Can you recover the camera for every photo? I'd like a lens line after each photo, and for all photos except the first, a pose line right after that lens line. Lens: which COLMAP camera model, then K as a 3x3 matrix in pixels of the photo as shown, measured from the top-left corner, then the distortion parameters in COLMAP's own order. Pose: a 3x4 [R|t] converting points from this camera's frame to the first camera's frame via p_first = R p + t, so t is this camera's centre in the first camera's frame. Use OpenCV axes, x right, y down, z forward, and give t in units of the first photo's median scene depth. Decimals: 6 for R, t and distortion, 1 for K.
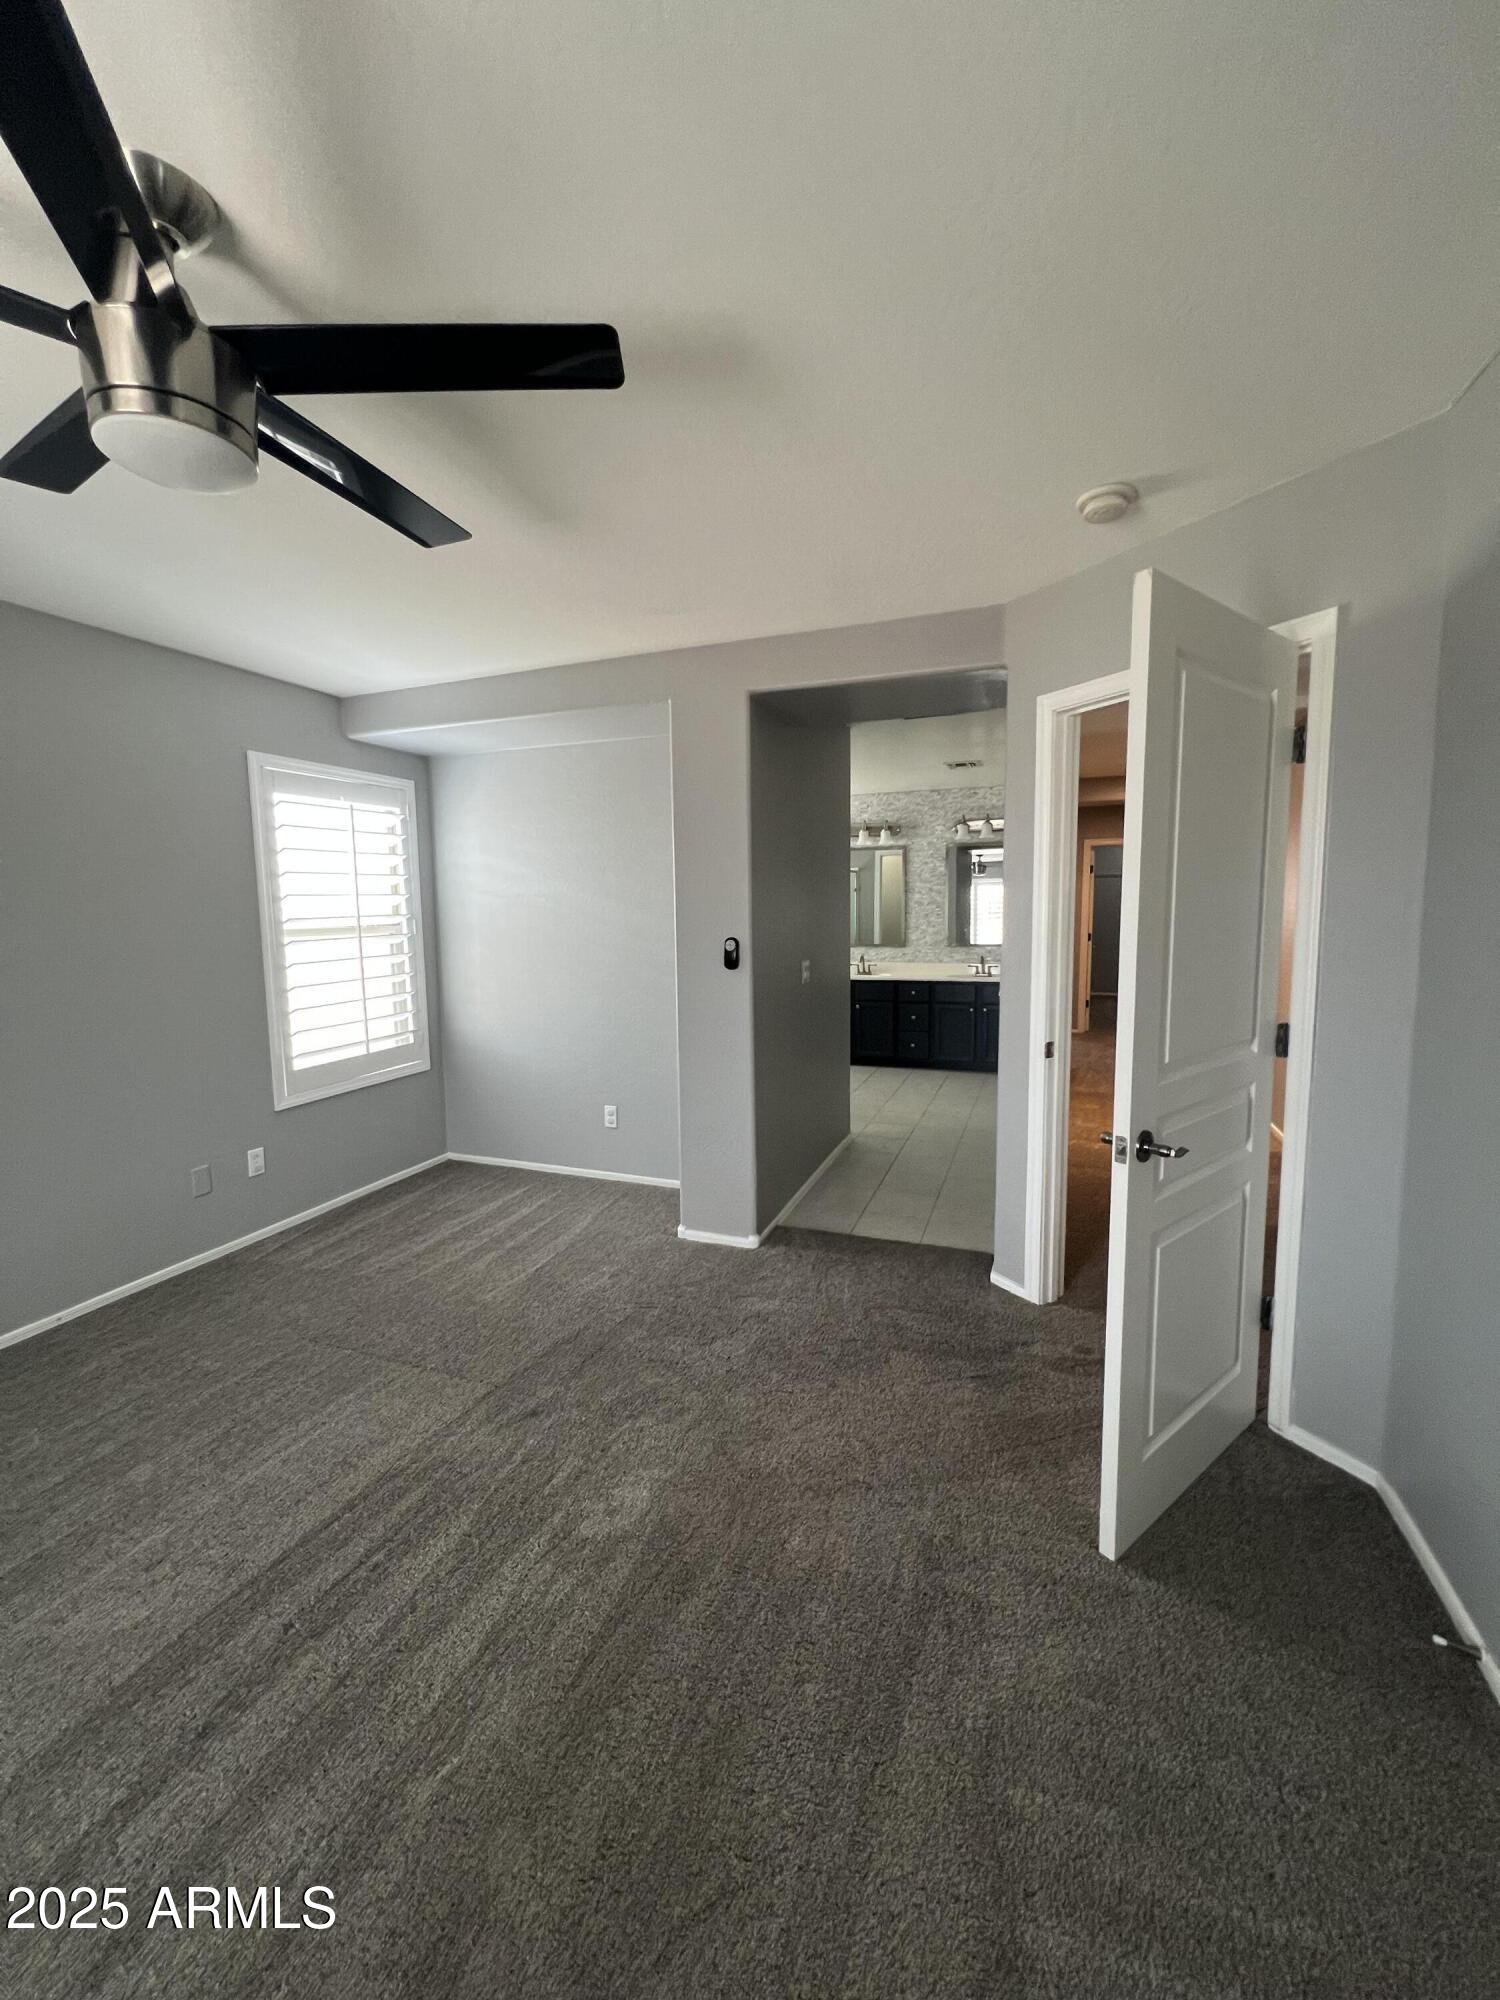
lens RADIAL K [[802.2, 0, 750.9], [0, 802.2, 993.6], [0, 0, 1]] dist [-0.002044, -0.000062]
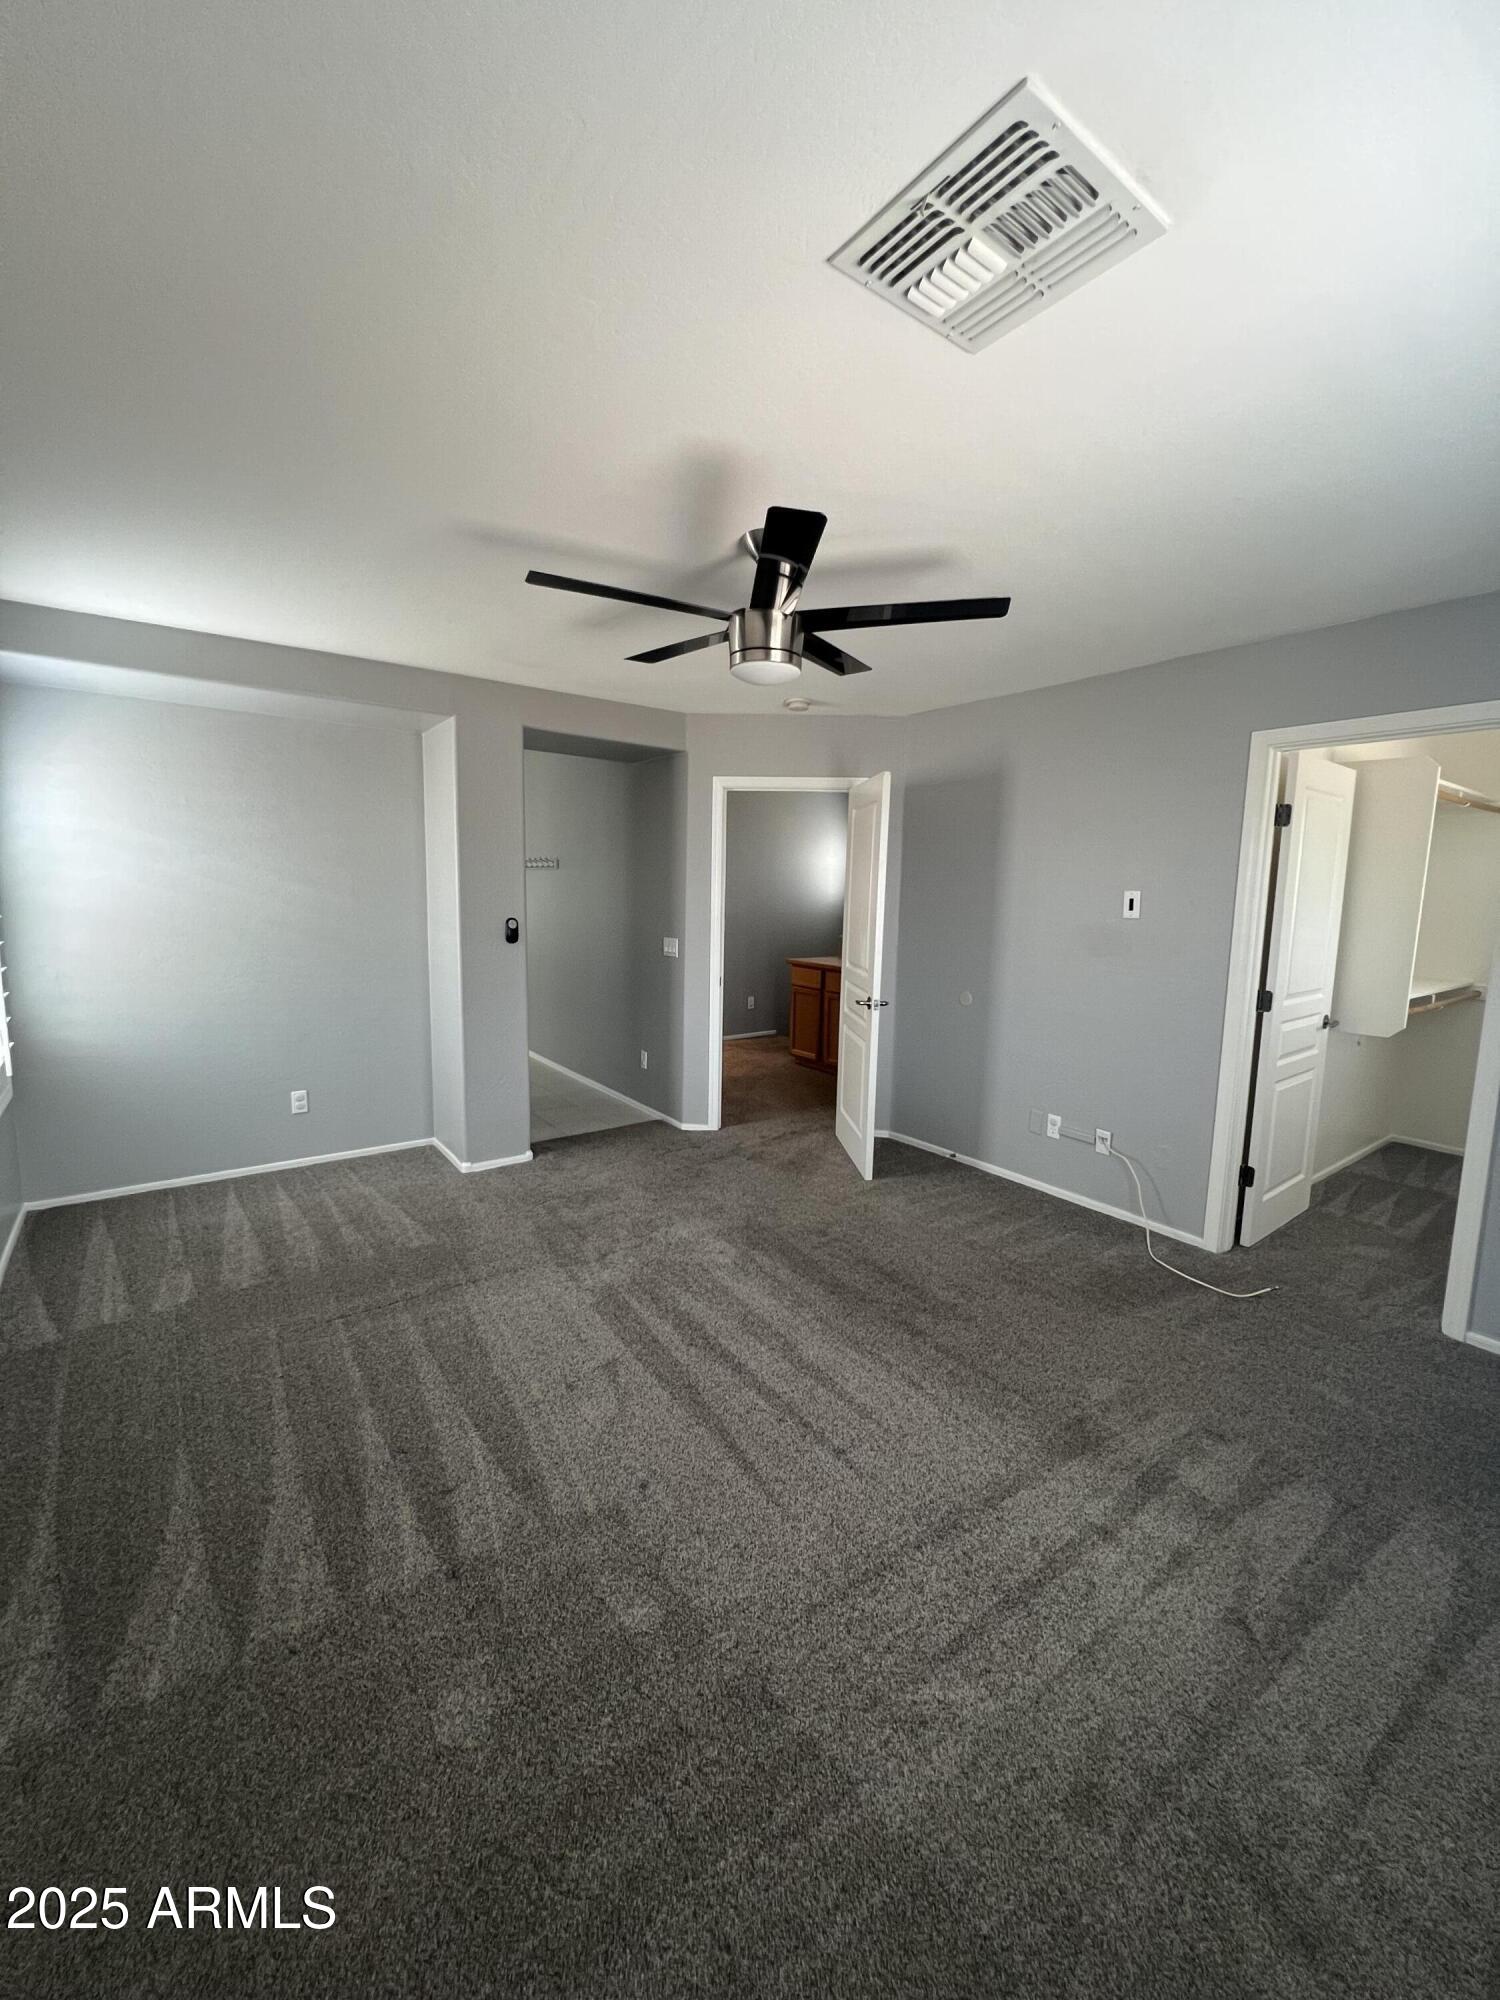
lens RADIAL K [[802.2, 0, 753.3], [0, 802.2, 1008.0], [0, 0, 1]] dist [-0.002044, -0.000062]
pose [[0.531320, -0.100527, 0.841186, -0.863983], [0.061526, 0.994892, 0.080034, -0.006604], [-0.844934, 0.009232, 0.534791, 0.007109]]
